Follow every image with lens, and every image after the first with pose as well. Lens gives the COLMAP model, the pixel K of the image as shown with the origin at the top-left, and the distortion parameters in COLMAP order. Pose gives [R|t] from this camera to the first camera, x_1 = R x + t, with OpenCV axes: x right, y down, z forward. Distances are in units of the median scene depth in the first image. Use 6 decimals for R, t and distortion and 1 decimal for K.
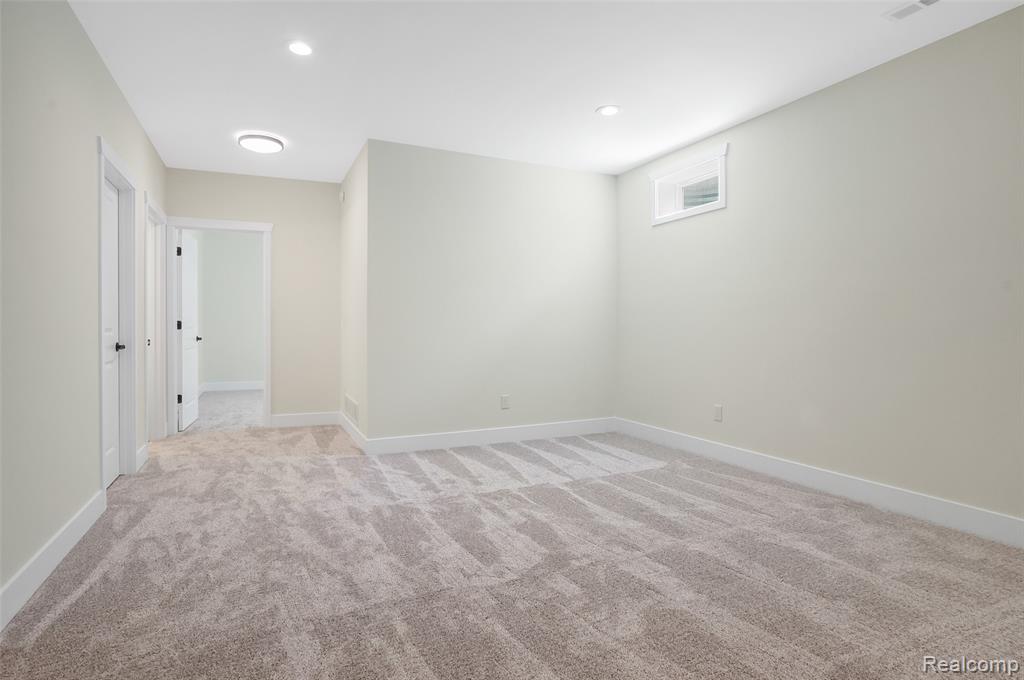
lens RADIAL K [[540.5, 0, 507.7], [0, 540.5, 328.3], [0, 0, 1]] dist [-0.059639, 0.019476]
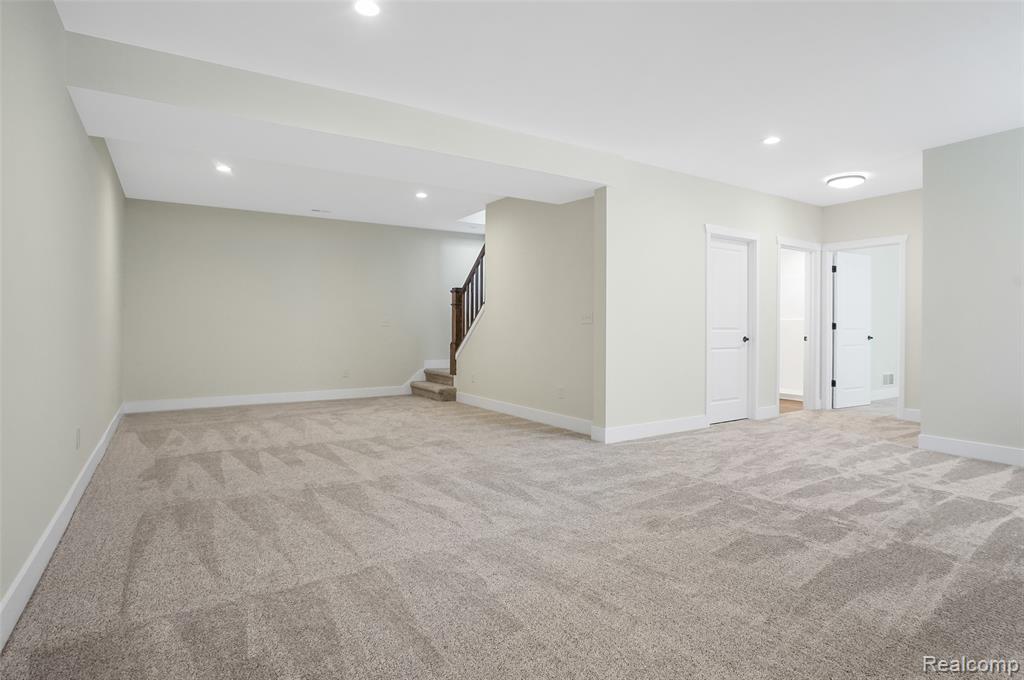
lens RADIAL K [[540.5, 0, 507.7], [0, 540.5, 328.3], [0, 0, 1]] dist [-0.059639, 0.019476]
pose [[0.141343, 0.012316, -0.989884, 1.095393], [-0.009406, 0.999894, 0.011097, -0.014884], [0.989916, 0.007742, 0.141444, 0.049852]]
